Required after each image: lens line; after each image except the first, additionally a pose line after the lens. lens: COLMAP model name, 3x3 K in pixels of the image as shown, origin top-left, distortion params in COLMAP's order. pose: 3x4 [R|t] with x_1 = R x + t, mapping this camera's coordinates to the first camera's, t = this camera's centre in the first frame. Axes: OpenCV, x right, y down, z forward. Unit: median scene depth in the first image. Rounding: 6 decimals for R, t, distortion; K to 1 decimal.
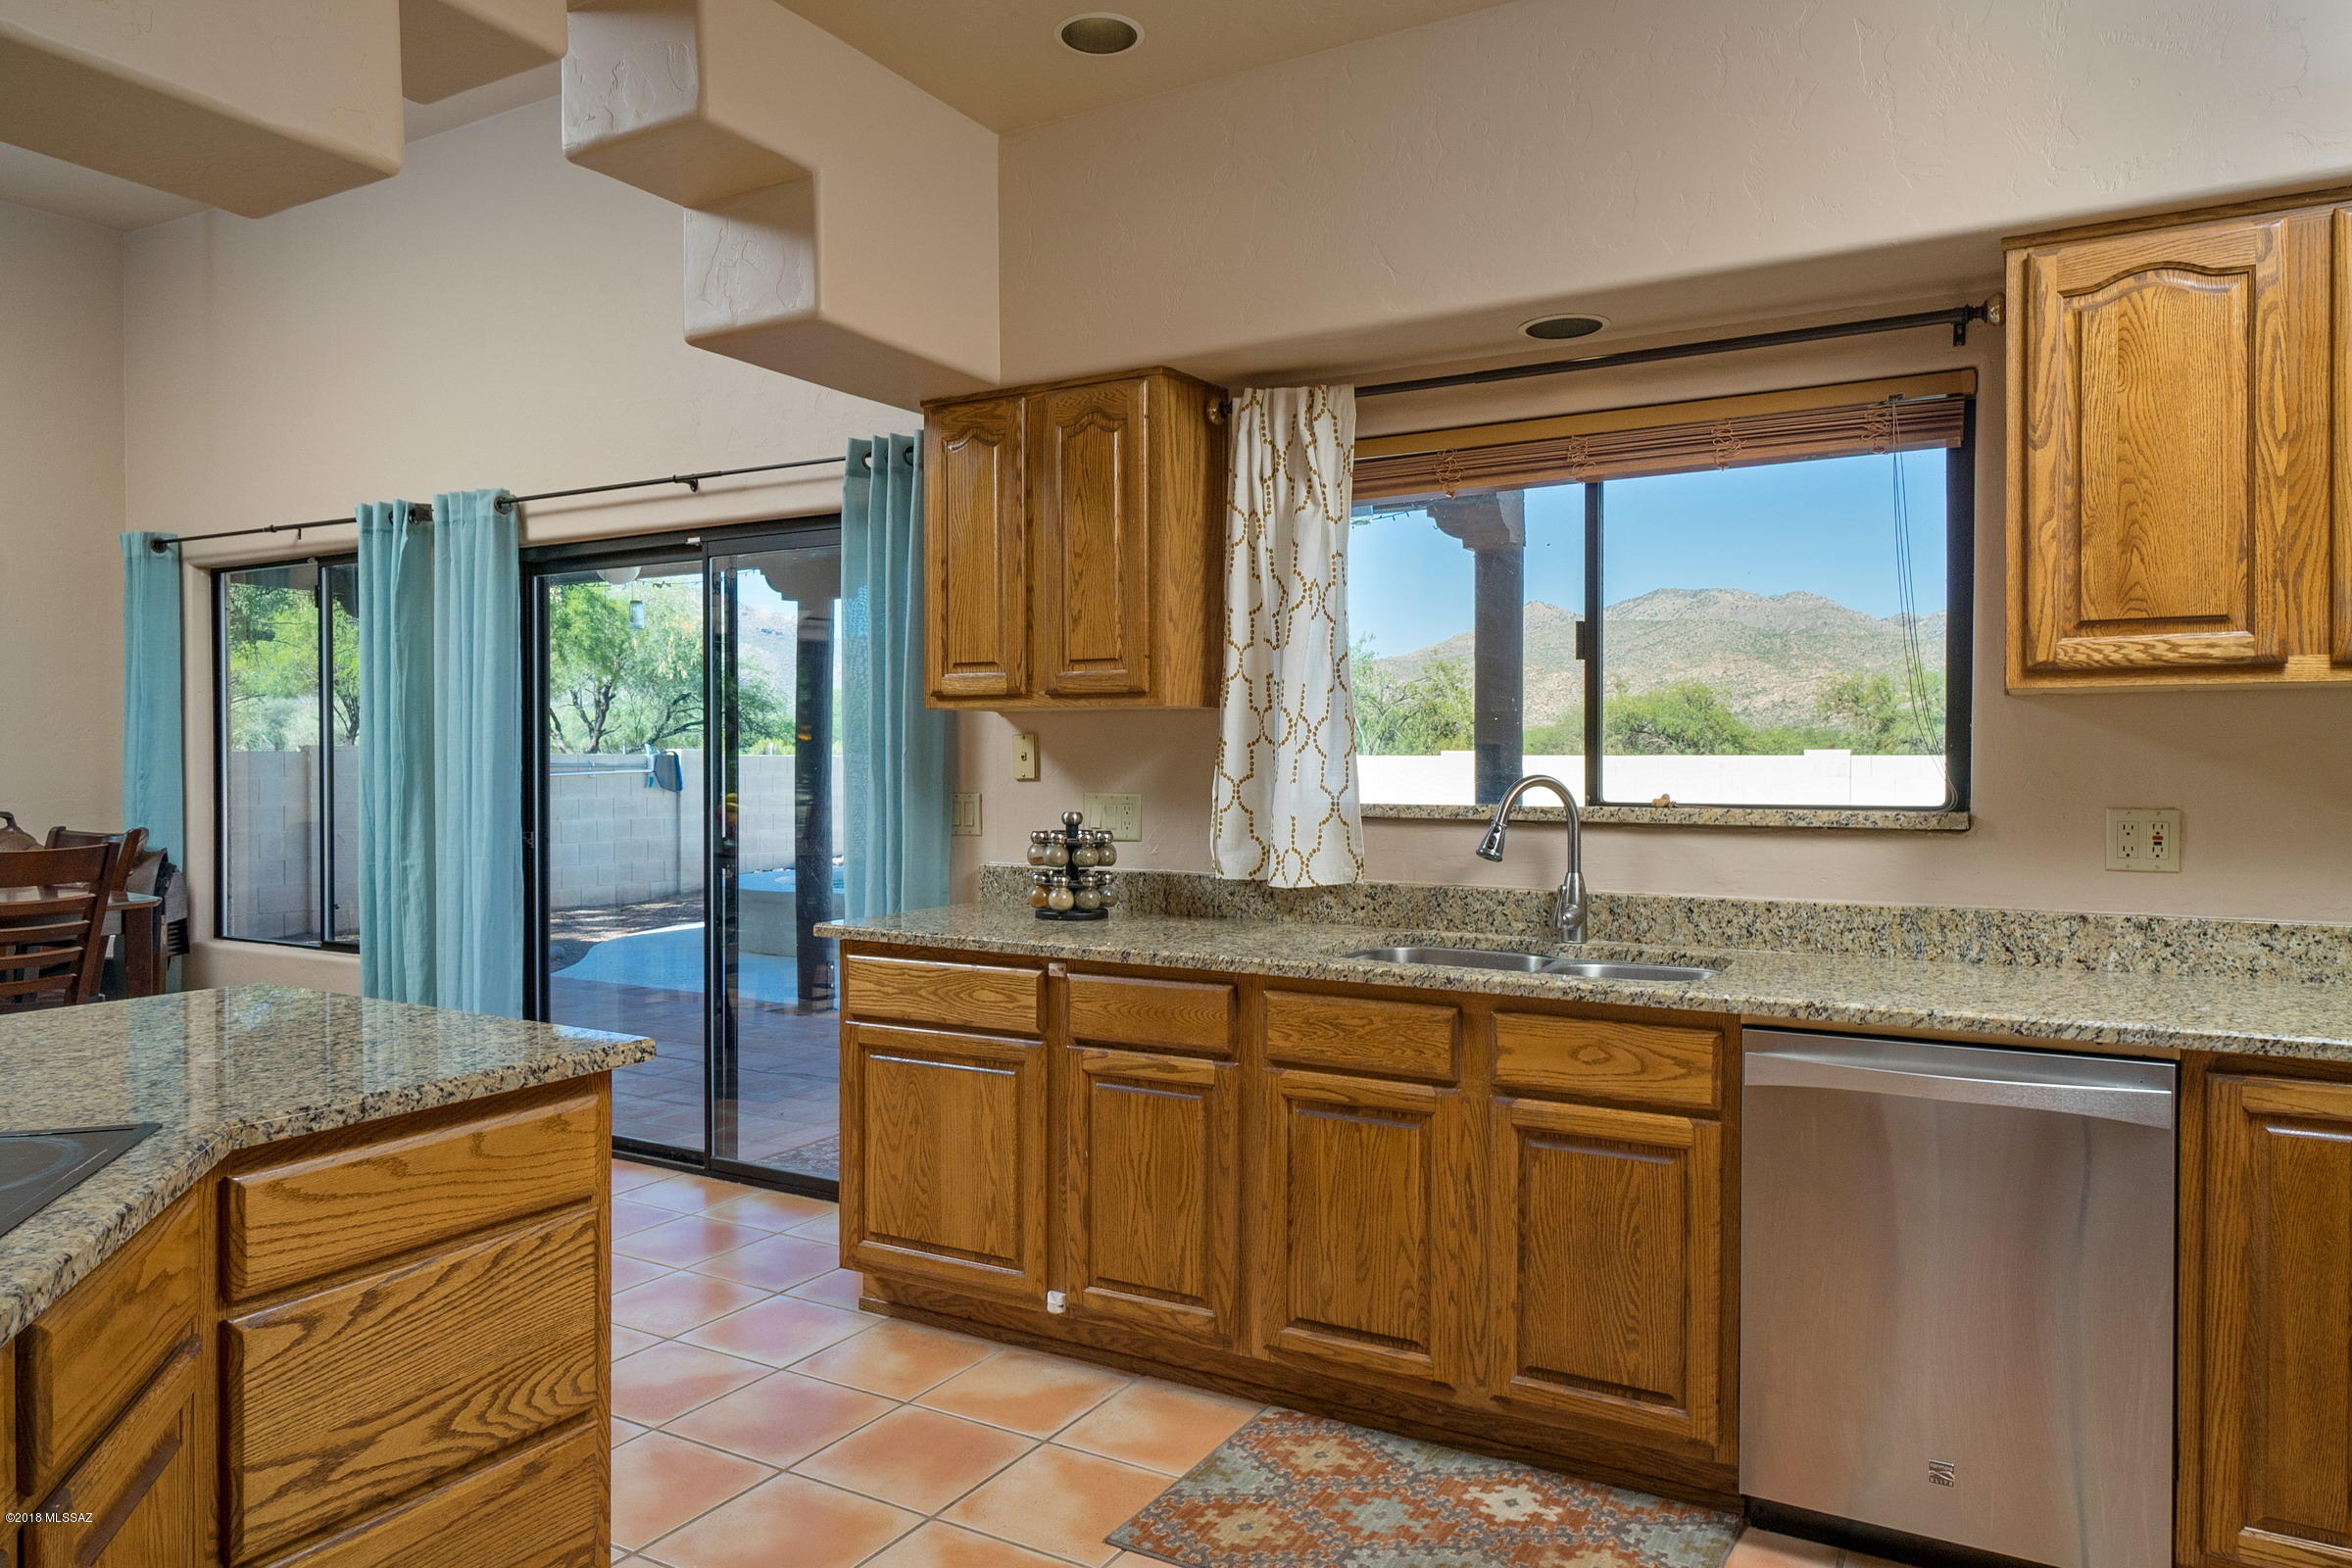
lens RADIAL K [[1551.6, 0, 1168.7], [0, 1551.6, 780.2], [0, 0, 1]] dist [0.000742, 0.000063]
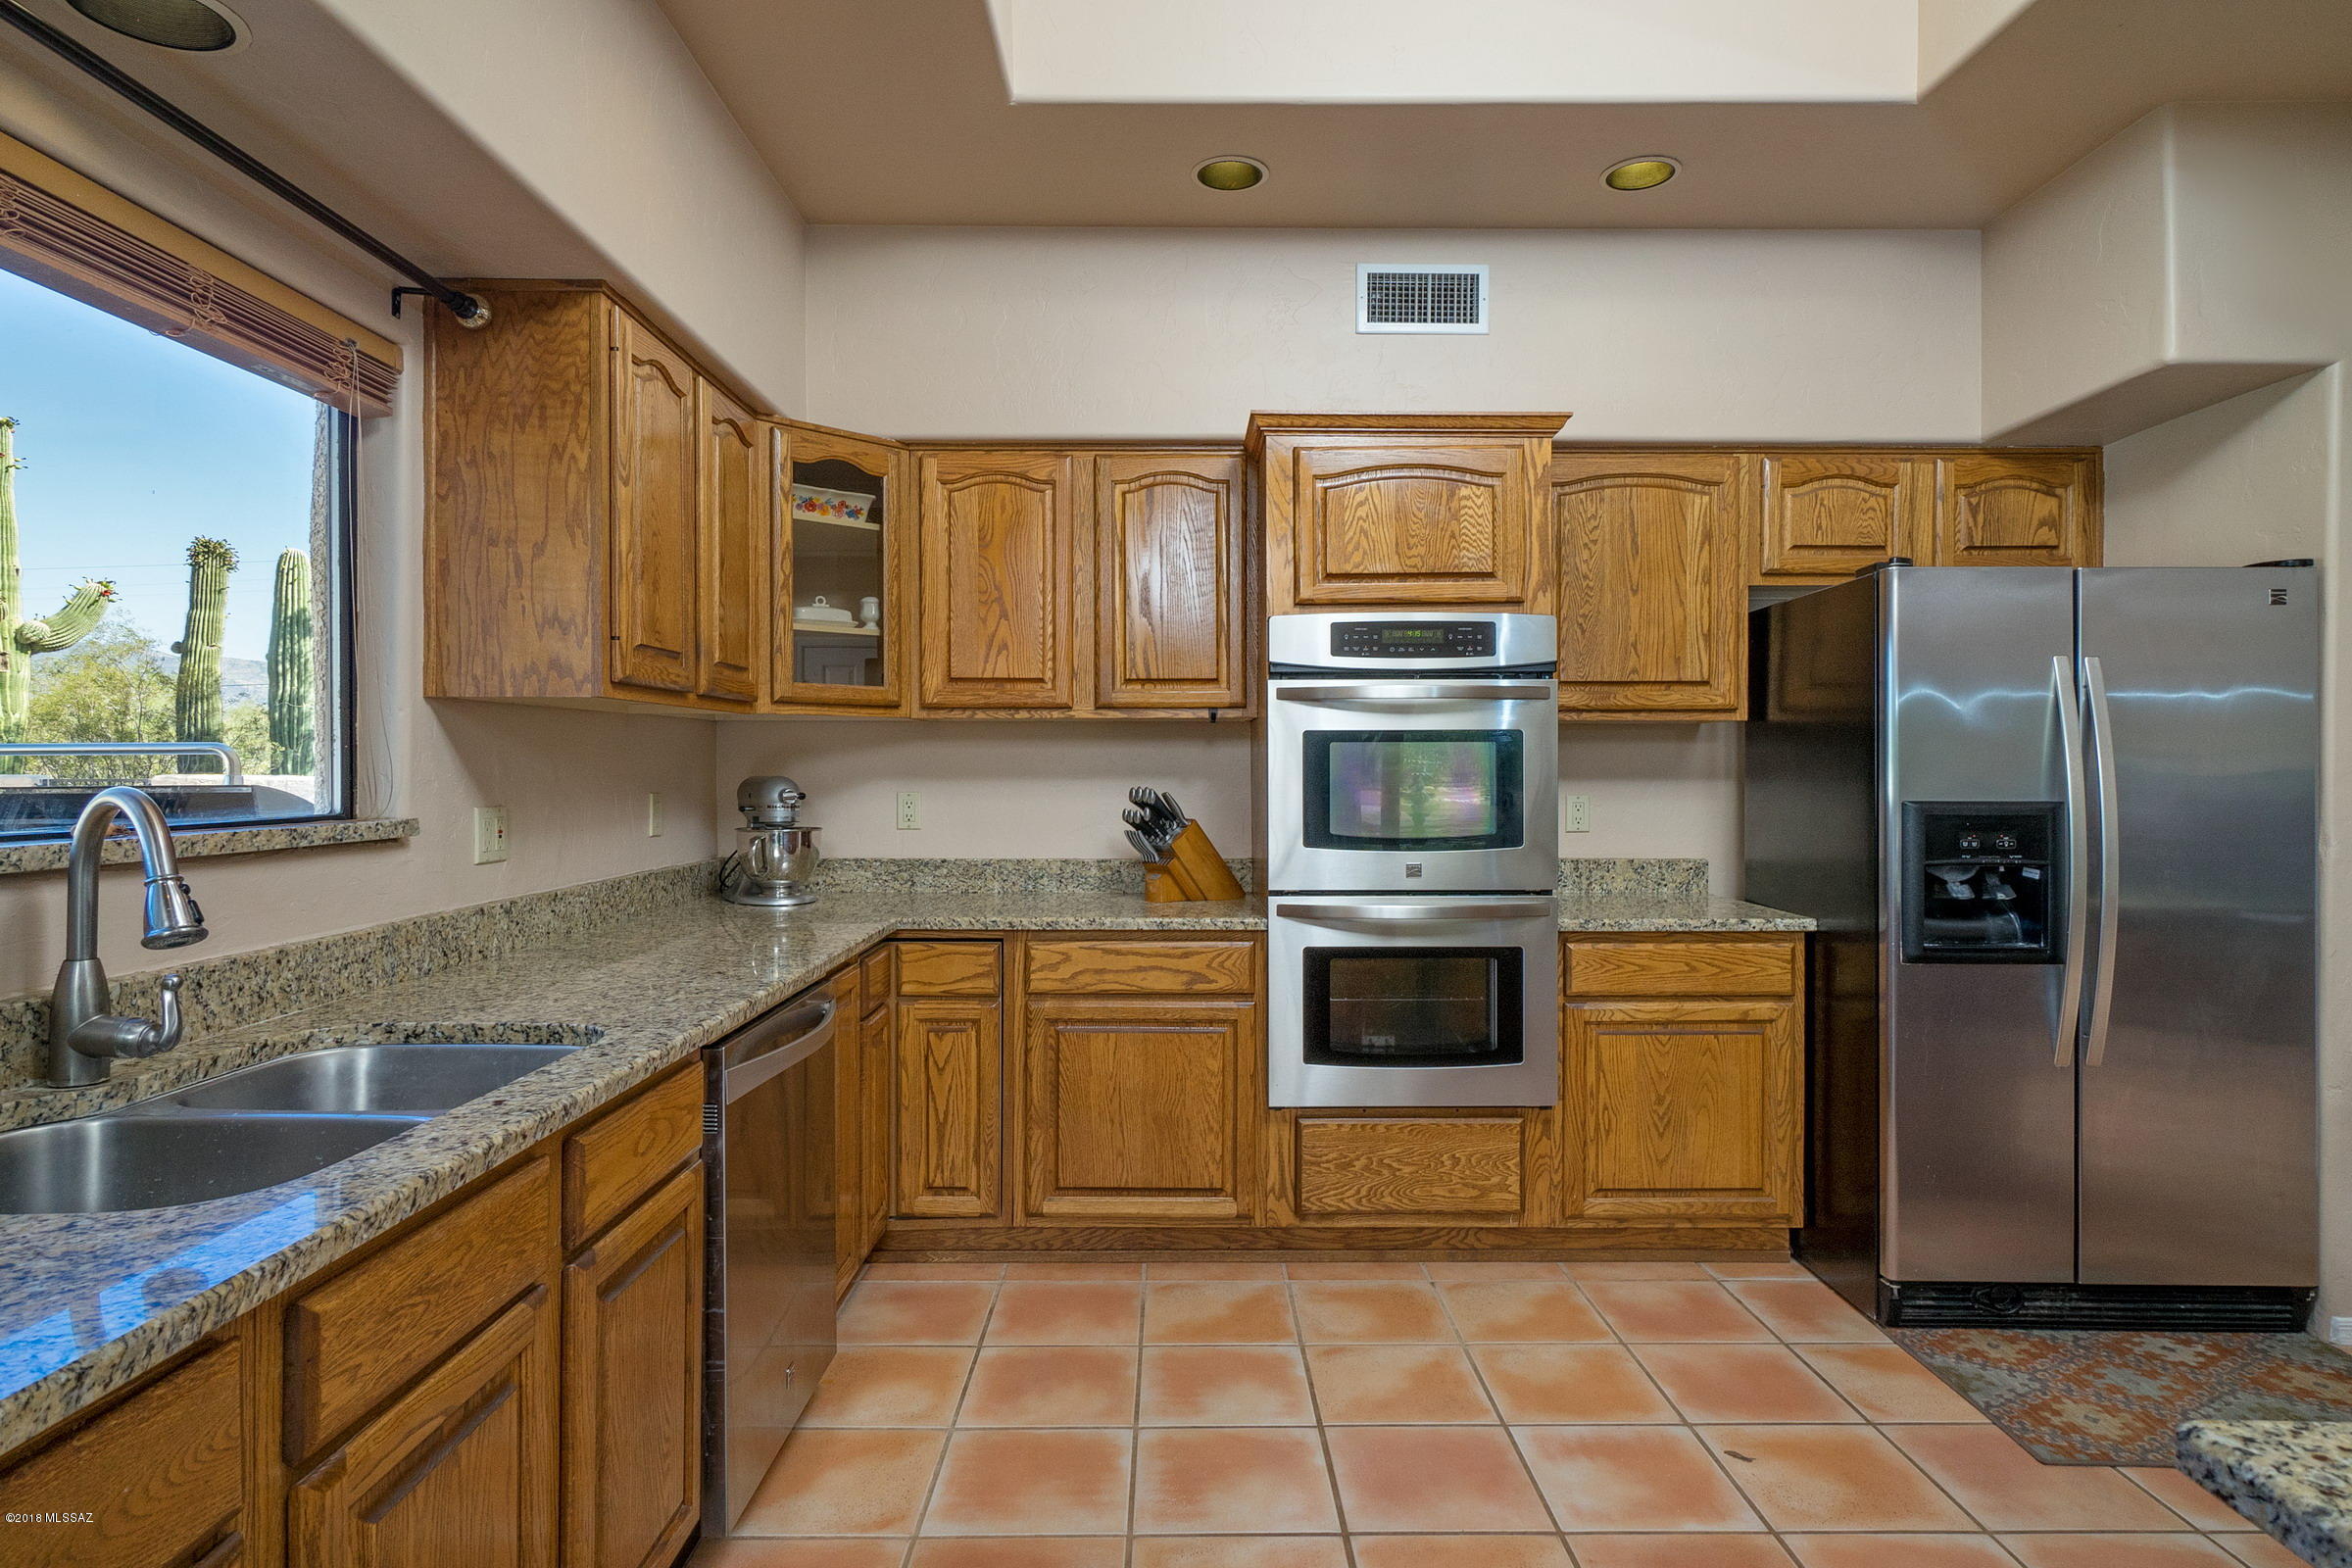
lens RADIAL K [[1192.9, 0, 1169.4], [0, 1192.9, 771.6], [0, 0, 1]] dist [-0.001088, -0.000101]
pose [[-0.489760, -0.006751, 0.871831, -0.332044], [0.003481, 0.999947, 0.009698, -0.011900], [-0.871850, 0.007784, -0.489710, 0.937889]]
